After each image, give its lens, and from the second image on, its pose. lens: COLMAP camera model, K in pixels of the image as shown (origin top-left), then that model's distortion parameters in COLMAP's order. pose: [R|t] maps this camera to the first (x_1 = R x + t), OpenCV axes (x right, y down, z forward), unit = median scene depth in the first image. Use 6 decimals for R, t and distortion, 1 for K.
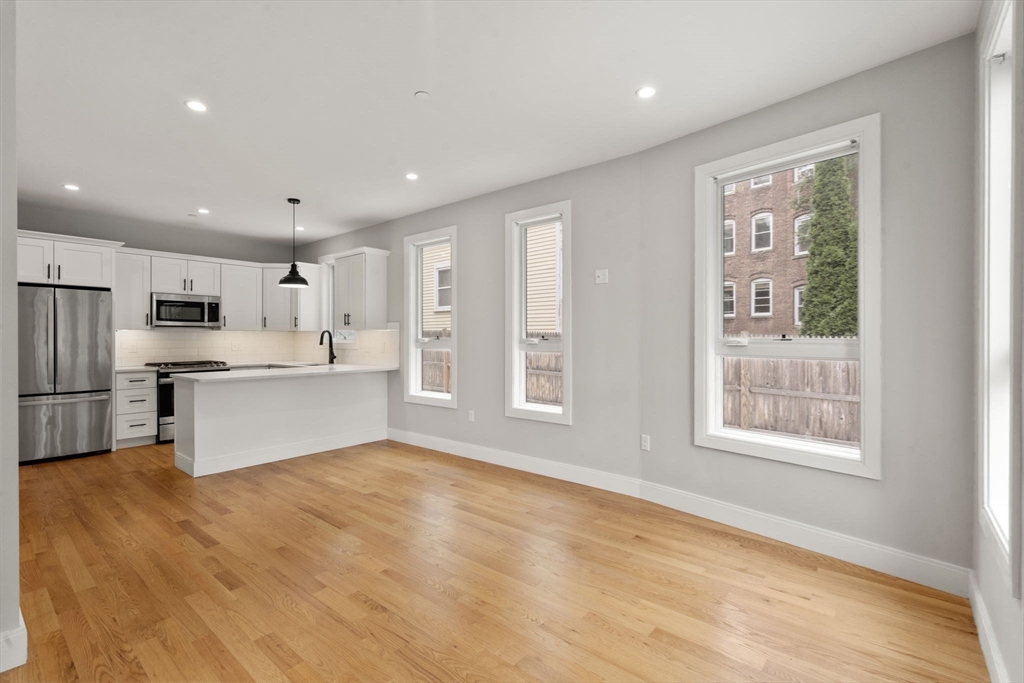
lens RADIAL K [[461.2, 0, 514.4], [0, 461.2, 341.9], [0, 0, 1]] dist [-0.002942, -0.000209]
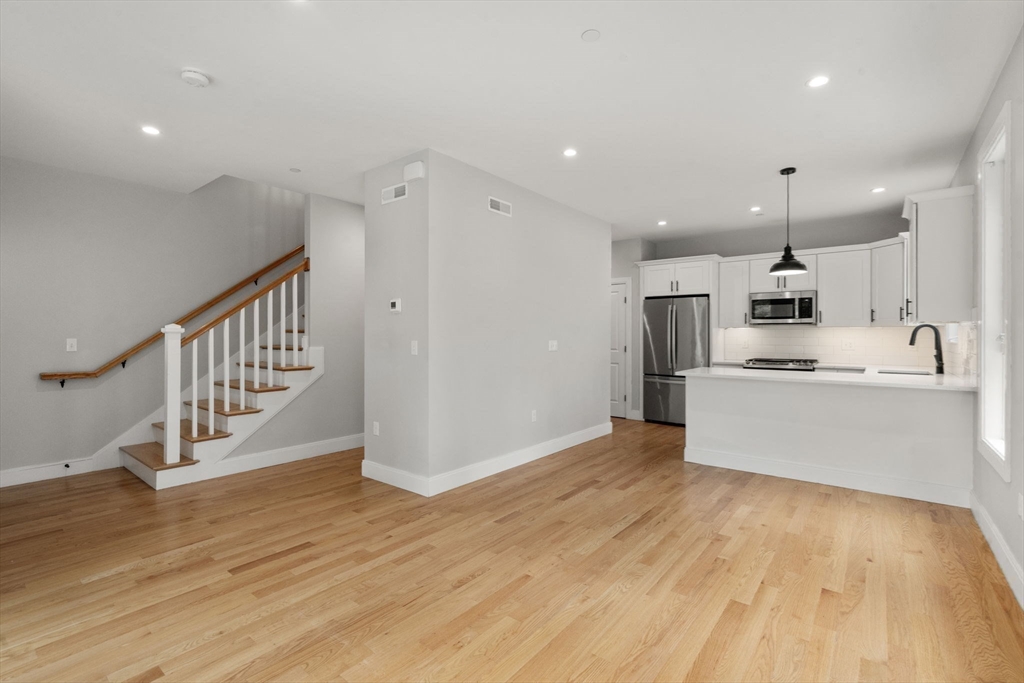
lens RADIAL K [[466.5, 0, 511.7], [0, 466.5, 331.1], [0, 0, 1]] dist [-0.003988, 0.000107]
pose [[0.024080, -0.007394, -0.999683, 0.313587], [-0.011951, 0.999899, -0.007684, -0.002669], [0.999639, 0.012133, 0.023989, 0.423383]]
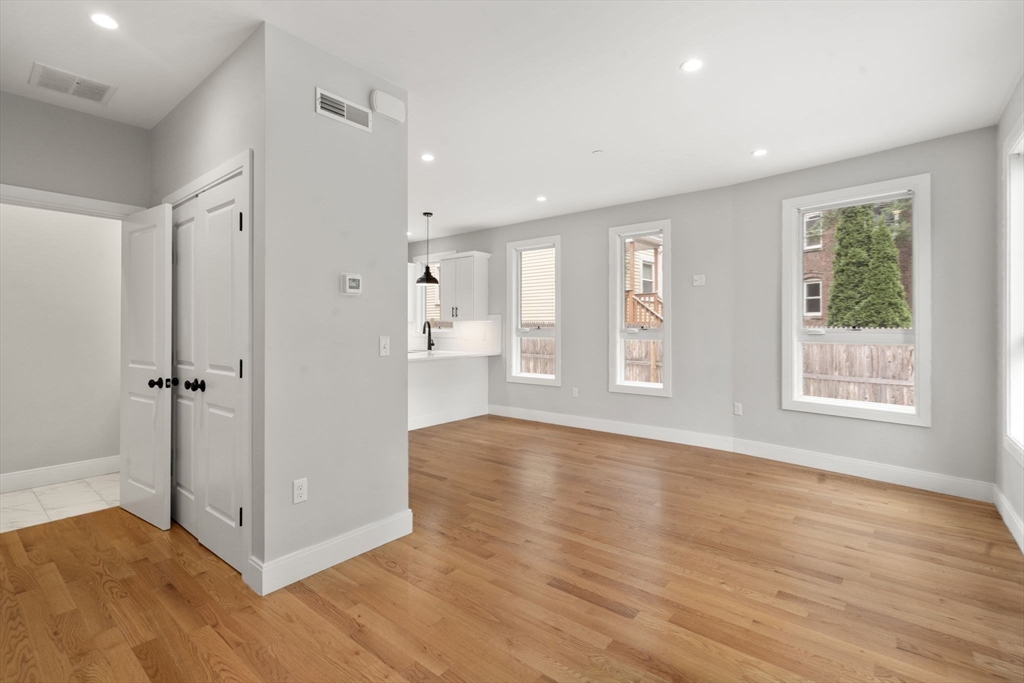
lens RADIAL K [[466.5, 0, 511.7], [0, 466.5, 331.1], [0, 0, 1]] dist [-0.003988, 0.000107]
pose [[0.999953, 0.001469, 0.009555, -0.238445], [-0.001456, 0.999998, -0.001326, 0.001169], [-0.009557, 0.001312, 0.999953, -0.199816]]
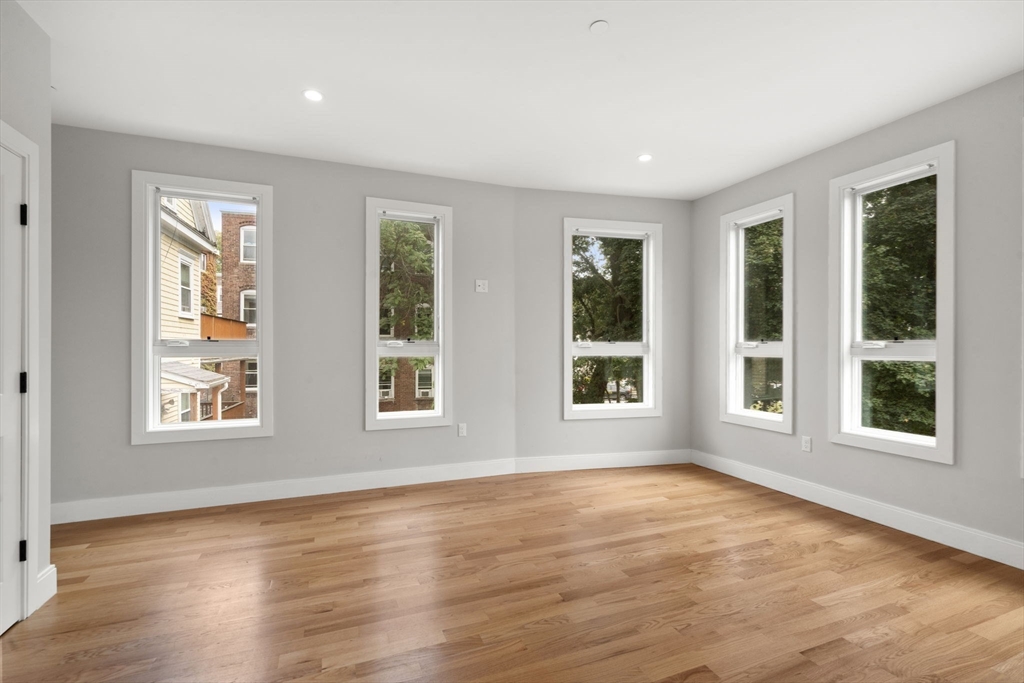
lens RADIAL K [[458.7, 0, 512.8], [0, 458.7, 346.5], [0, 0, 1]] dist [-0.000352, 0.000216]
pose [[0.468275, -0.002153, 0.883580, -0.526507], [0.008810, 0.999959, -0.002232, 0.003911], [-0.883539, 0.008830, 0.468274, 0.291933]]
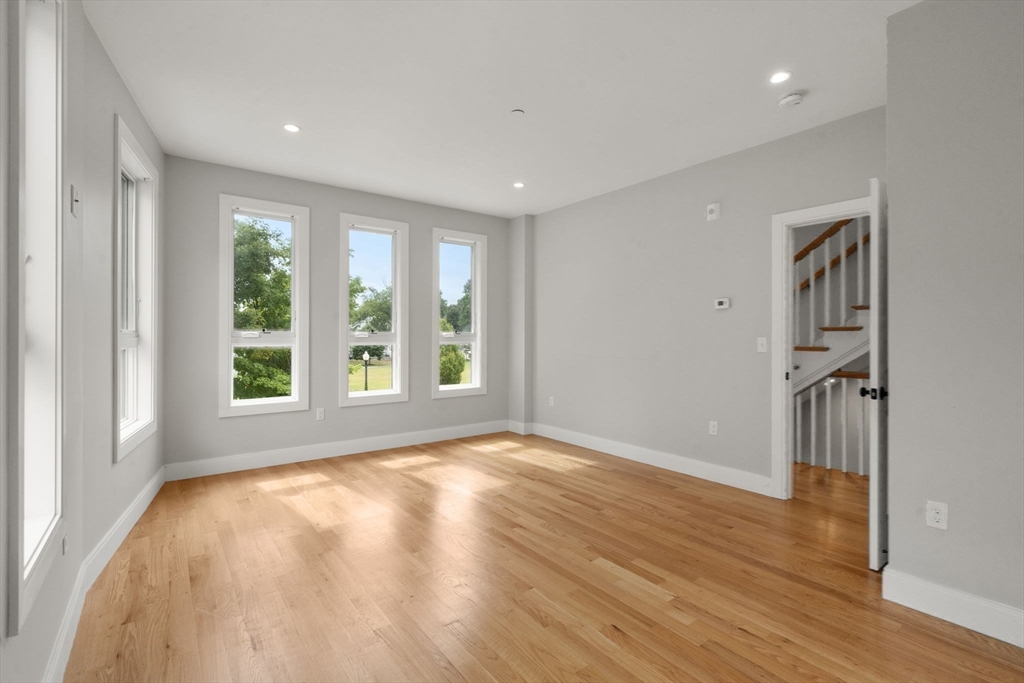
lens RADIAL K [[466.5, 0, 511.7], [0, 466.5, 331.1], [0, 0, 1]] dist [-0.003988, 0.000107]
pose [[-0.972476, 0.000677, 0.233004, -0.270732], [0.000887, 0.999999, 0.000796, -0.001346], [-0.233003, 0.000981, -0.972475, 0.961910]]
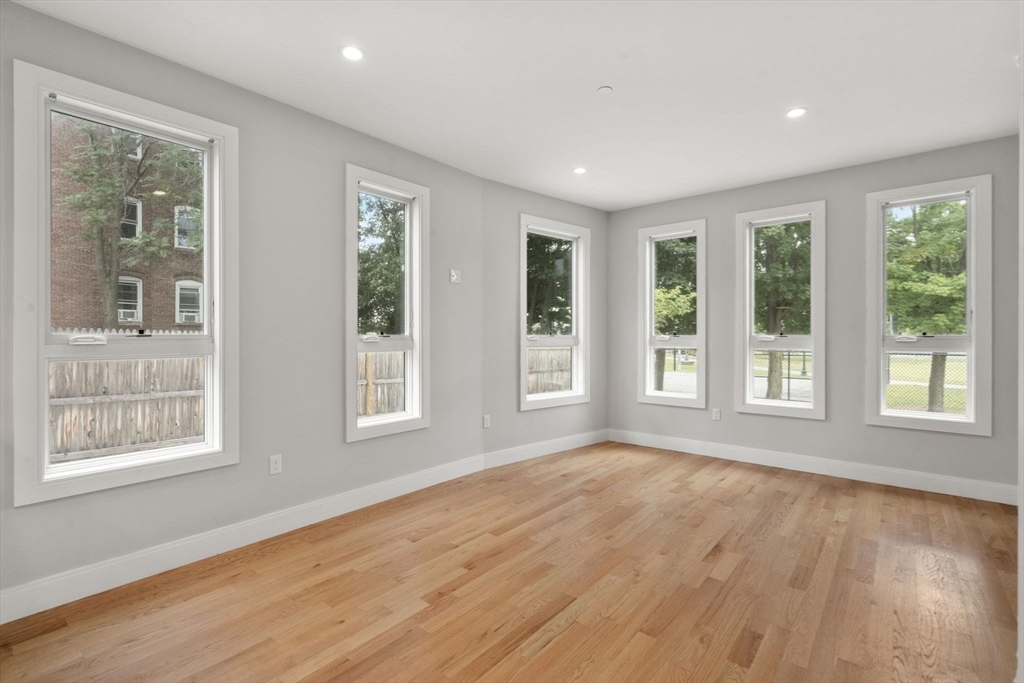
lens RADIAL K [[466.5, 0, 511.7], [0, 466.5, 331.1], [0, 0, 1]] dist [-0.003988, 0.000107]
pose [[0.005536, 0.011038, 0.999924, -0.612638], [0.010273, 0.999886, -0.011094, -0.002280], [-0.999932, 0.010333, 0.005422, 0.603041]]
